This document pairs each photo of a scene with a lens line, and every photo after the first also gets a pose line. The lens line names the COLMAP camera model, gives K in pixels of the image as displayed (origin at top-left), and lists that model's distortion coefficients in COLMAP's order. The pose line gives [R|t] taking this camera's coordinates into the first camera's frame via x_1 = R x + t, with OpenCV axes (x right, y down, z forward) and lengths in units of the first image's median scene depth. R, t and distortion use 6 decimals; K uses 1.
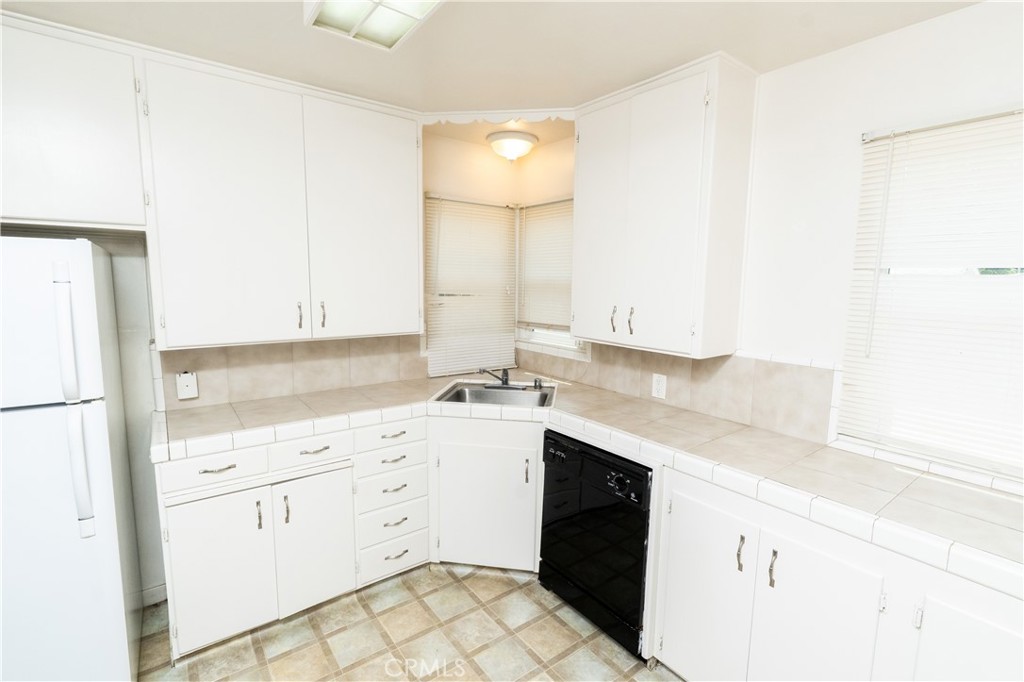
lens RADIAL K [[471.1, 0, 513.4], [0, 471.1, 339.2], [0, 0, 1]] dist [-0.007880, 0.001077]
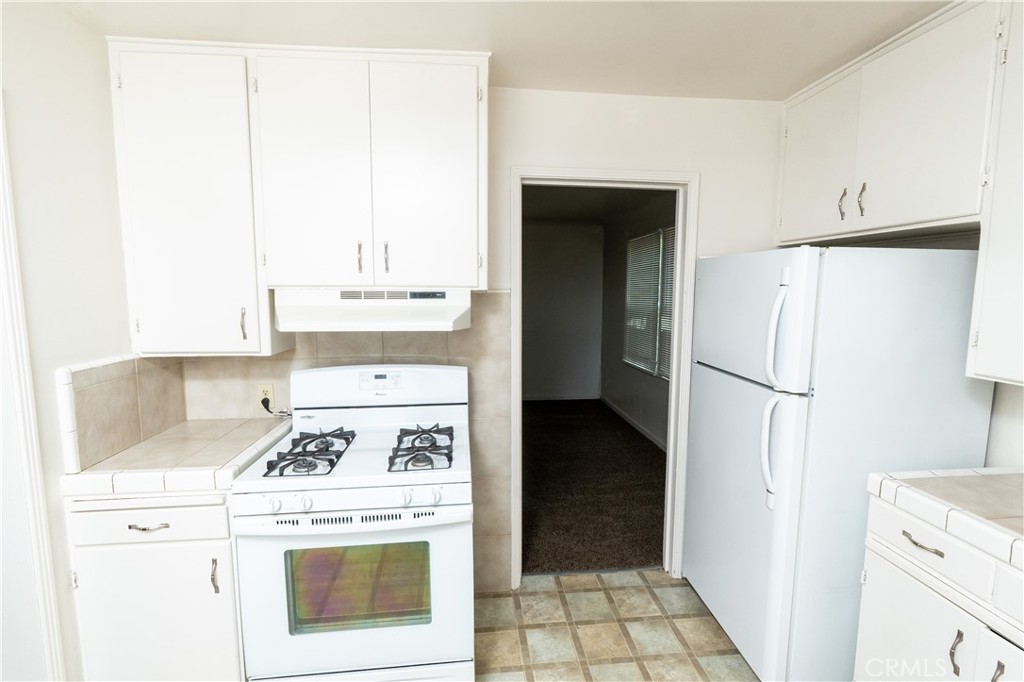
lens RADIAL K [[471.1, 0, 515.8], [0, 471.1, 339.5], [0, 0, 1]] dist [-0.007880, 0.001077]
pose [[-0.516104, 0.080646, -0.852721, 0.241615], [-0.114138, 0.980203, 0.161784, -0.065673], [0.848887, 0.180825, -0.496682, 0.658618]]
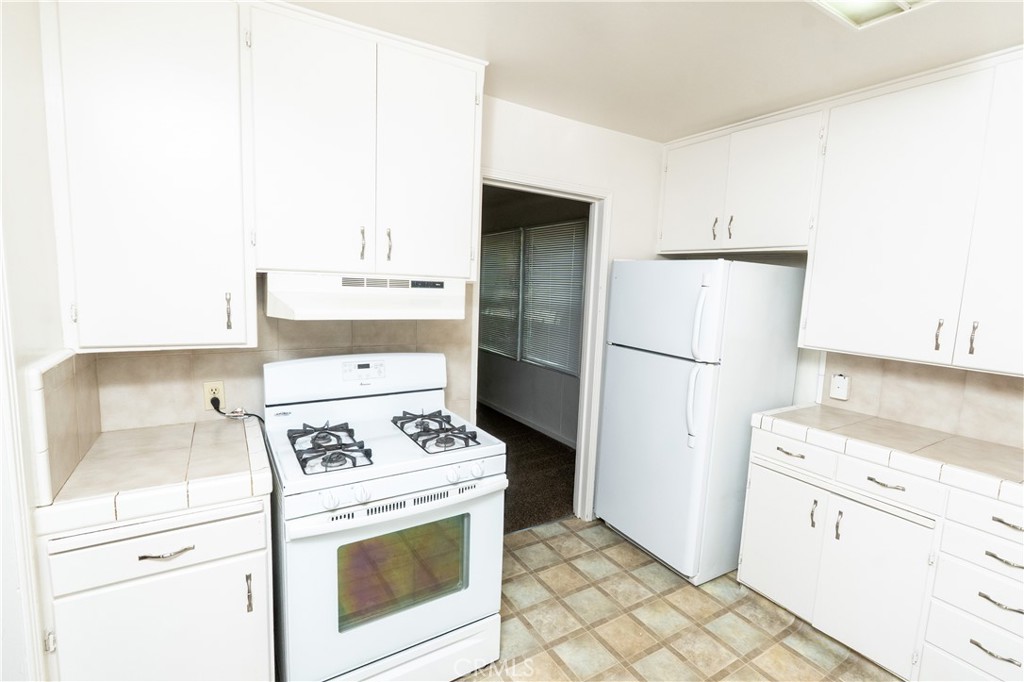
lens RADIAL K [[471.1, 0, 515.5], [0, 471.1, 339.4], [0, 0, 1]] dist [-0.007880, 0.001077]
pose [[-0.094172, 0.107484, -0.989737, 0.462670], [-0.163882, 0.978919, 0.121902, -0.021050], [0.981975, 0.173680, -0.074572, 0.322532]]
